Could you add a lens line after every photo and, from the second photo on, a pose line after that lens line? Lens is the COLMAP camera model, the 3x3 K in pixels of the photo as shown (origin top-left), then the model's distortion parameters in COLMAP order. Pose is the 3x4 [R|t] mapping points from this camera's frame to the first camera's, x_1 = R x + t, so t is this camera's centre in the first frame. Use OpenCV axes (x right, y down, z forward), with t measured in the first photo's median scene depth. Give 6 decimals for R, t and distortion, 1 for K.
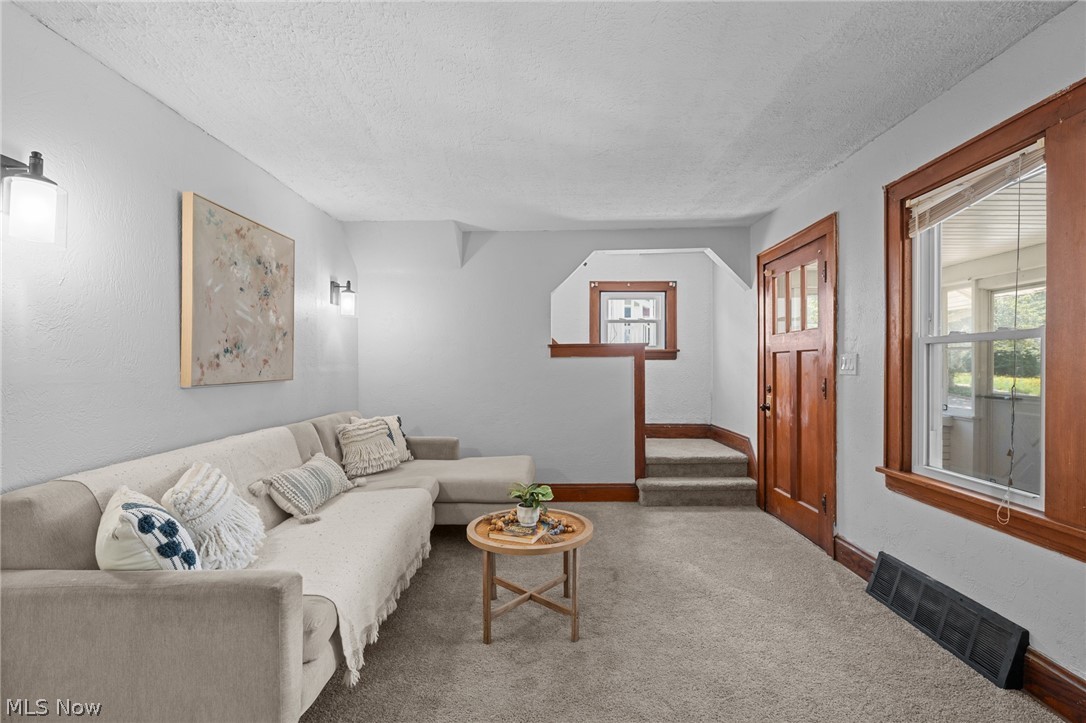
lens RADIAL K [[503.4, 0, 543.0], [0, 503.4, 361.5], [0, 0, 1]] dist [-0.000197, -0.000101]
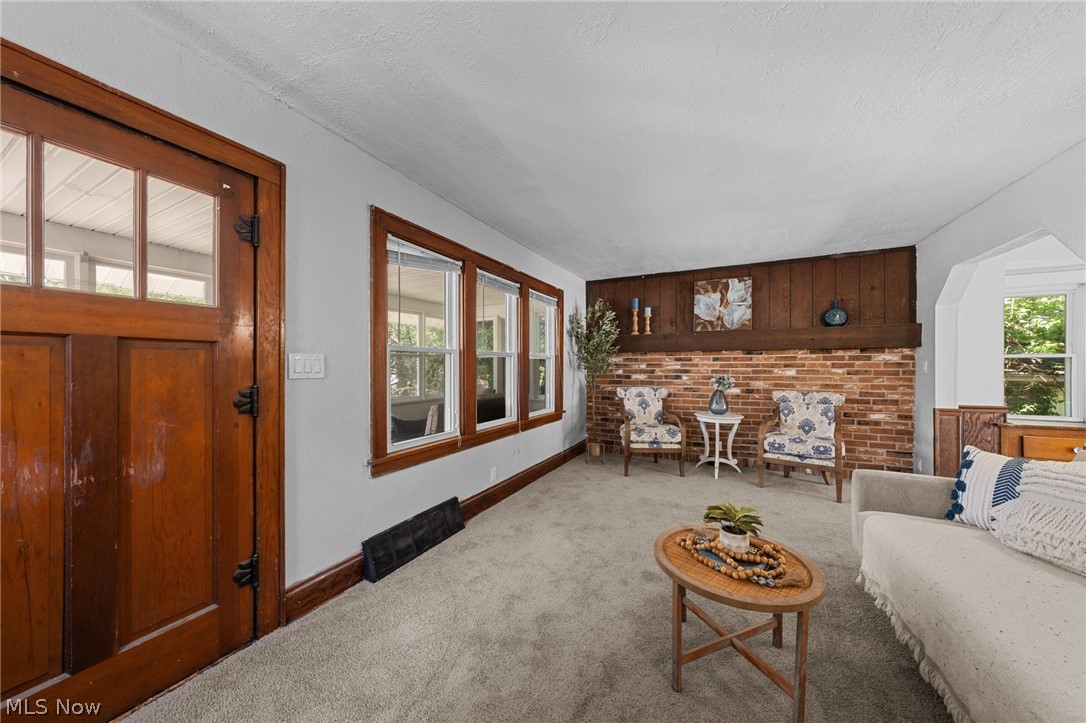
lens RADIAL K [[370.5, 0, 540.4], [0, 370.5, 366.8], [0, 0, 1]] dist [-0.001430, -0.000122]
pose [[-0.893609, 0.003005, 0.448836, -0.014581], [0.000944, 0.999988, -0.004816, 0.010718], [-0.448845, -0.003879, -0.893601, 1.496866]]
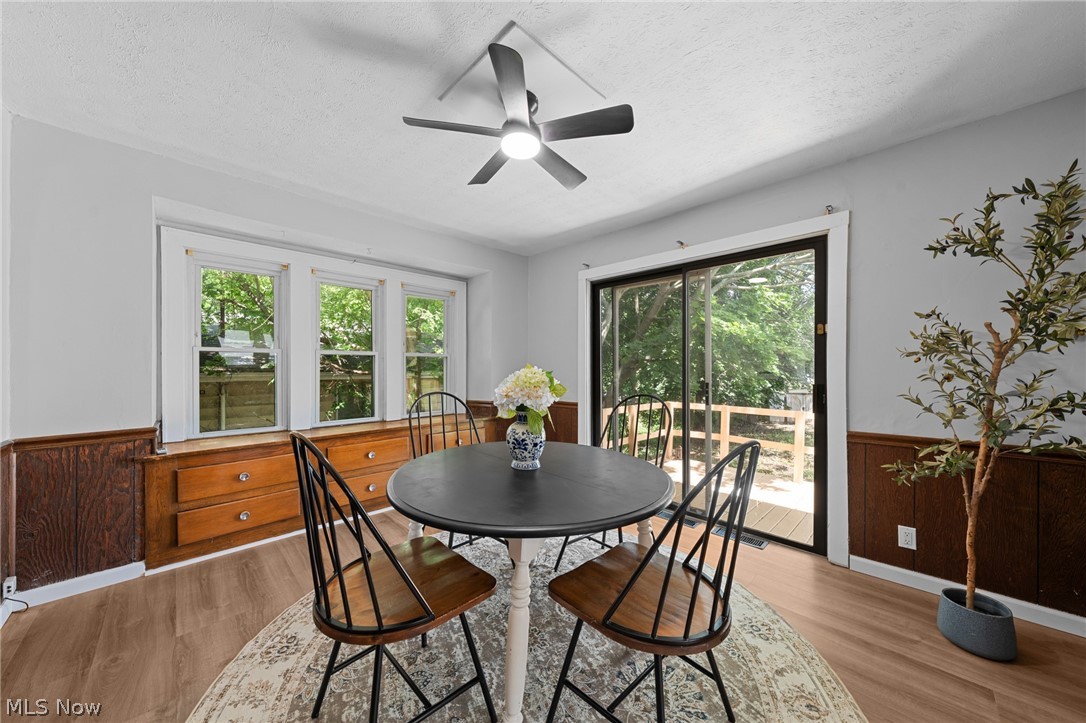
lens RADIAL K [[376.6, 0, 543.9], [0, 376.6, 370.6], [0, 0, 1]] dist [0.000272, -0.000024]
pose [[-0.706081, 0.006450, -0.708101, -0.901623], [0.003934, 0.999979, 0.005186, 0.019635], [0.708120, 0.000876, -0.706092, 0.797813]]
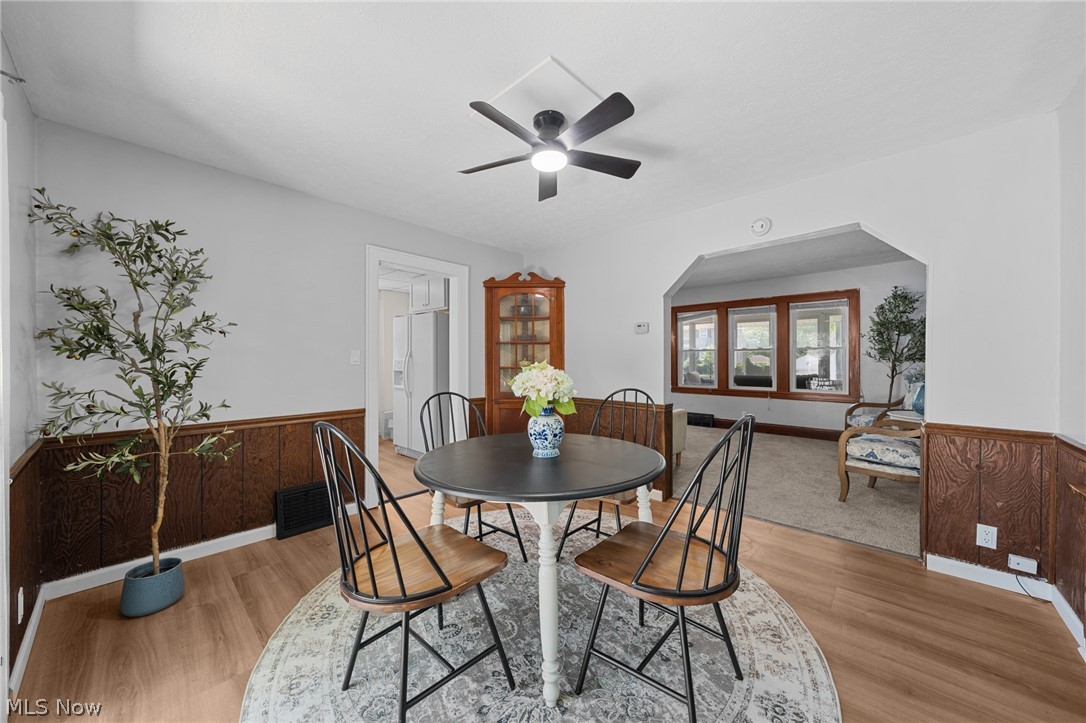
lens RADIAL K [[382.2, 0, 543.0], [0, 382.2, 361.5], [0, 0, 1]] dist [-0.000850, -0.000057]
pose [[0.669482, -0.006947, 0.742796, -1.855944], [-0.000530, 0.999952, 0.009831, 0.008038], [-0.742828, -0.006975, 0.669446, -0.143604]]
